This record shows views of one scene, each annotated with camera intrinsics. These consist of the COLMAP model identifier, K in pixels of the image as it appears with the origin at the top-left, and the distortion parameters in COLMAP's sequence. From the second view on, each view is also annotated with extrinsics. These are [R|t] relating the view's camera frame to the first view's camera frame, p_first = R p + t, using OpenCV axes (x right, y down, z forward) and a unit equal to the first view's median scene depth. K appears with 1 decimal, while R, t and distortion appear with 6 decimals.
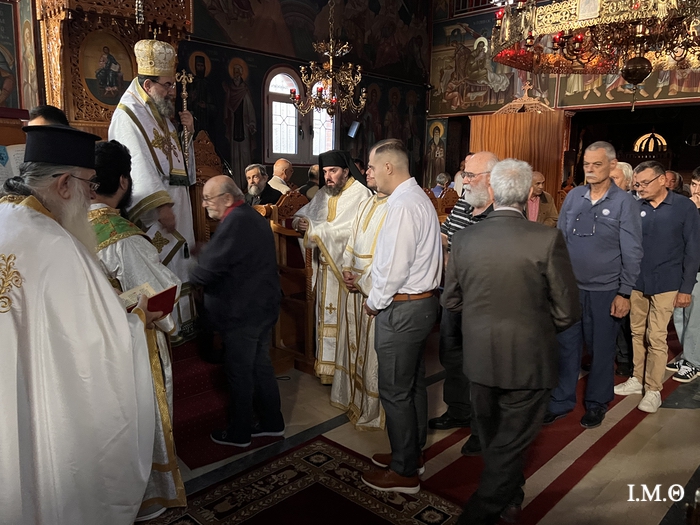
lens RADIAL K [[591.2, 0, 350.0], [0, 591.2, 262.5], [0, 0, 1]] dist [0.062320, -0.008372]
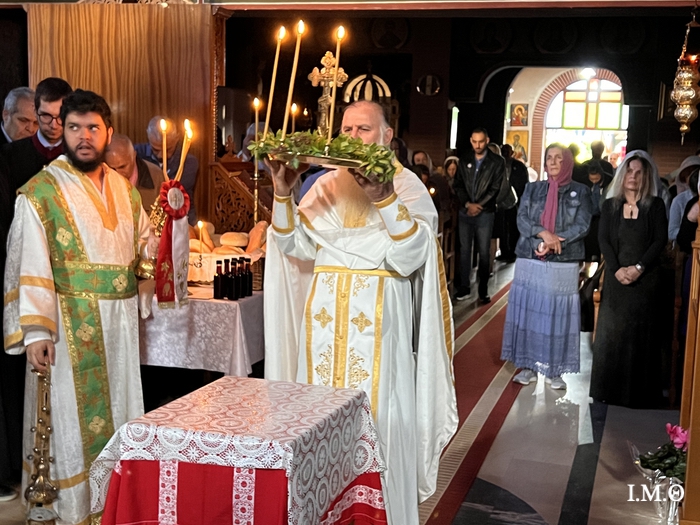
lens RADIAL K [[982.4, 0, 350.0], [0, 982.4, 262.5], [0, 0, 1]] dist [0.118344, -0.066467]
pose [[0.906613, -0.037072, 0.420332, 0.102972], [0.048942, 0.998649, -0.017483, -0.015335], [-0.419116, 0.036422, 0.907202, 0.194392]]
